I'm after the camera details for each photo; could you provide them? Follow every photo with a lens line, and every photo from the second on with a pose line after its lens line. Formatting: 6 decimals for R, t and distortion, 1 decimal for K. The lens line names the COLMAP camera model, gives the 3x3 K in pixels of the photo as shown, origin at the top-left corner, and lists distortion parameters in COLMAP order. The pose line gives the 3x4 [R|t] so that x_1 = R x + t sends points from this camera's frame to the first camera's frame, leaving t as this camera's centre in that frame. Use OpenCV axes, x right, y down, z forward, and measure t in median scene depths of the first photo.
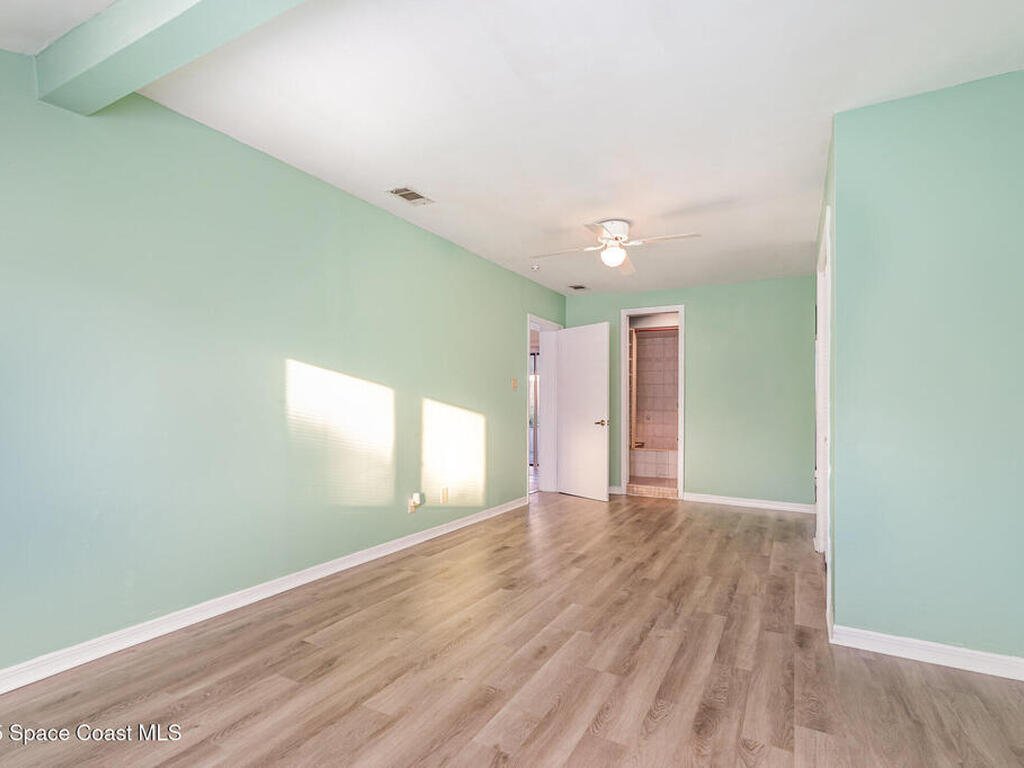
lens RADIAL K [[507.1, 0, 512.1], [0, 507.1, 388.4], [0, 0, 1]] dist [-0.004162, -0.000290]
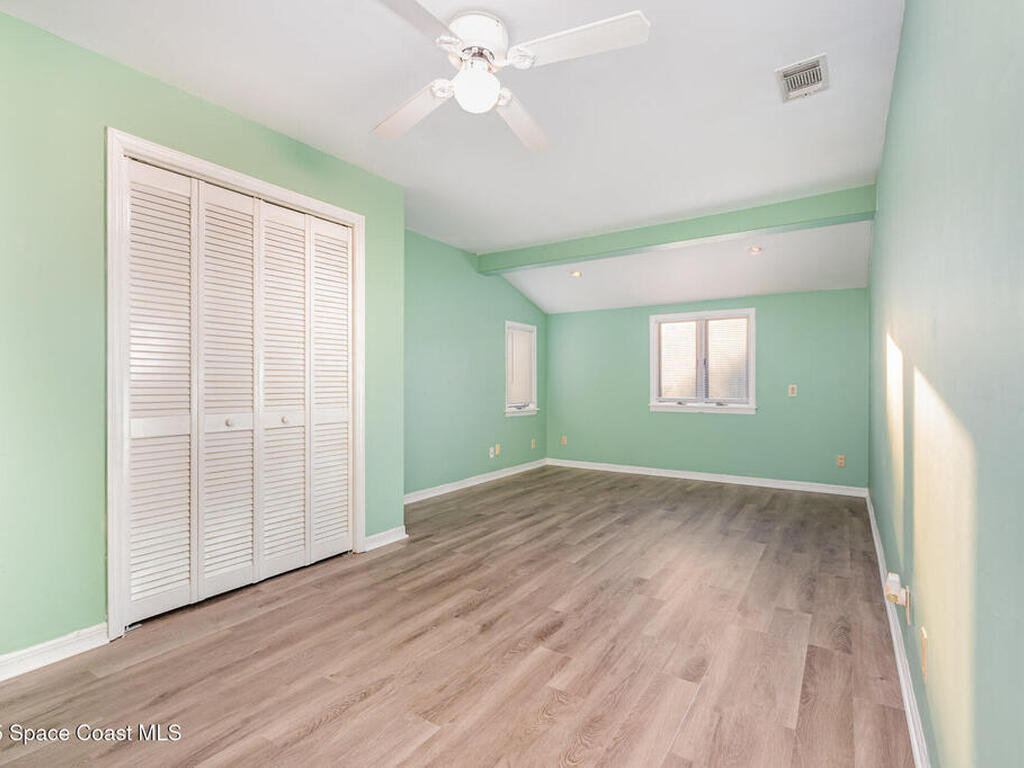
lens RADIAL K [[507.1, 0, 513.7], [0, 507.1, 382.5], [0, 0, 1]] dist [-0.004162, -0.000290]
pose [[-0.997343, -0.007551, 0.072455, 0.162399], [-0.009948, 0.999413, -0.032788, 0.069039], [-0.072164, -0.033421, -0.996833, 1.976780]]
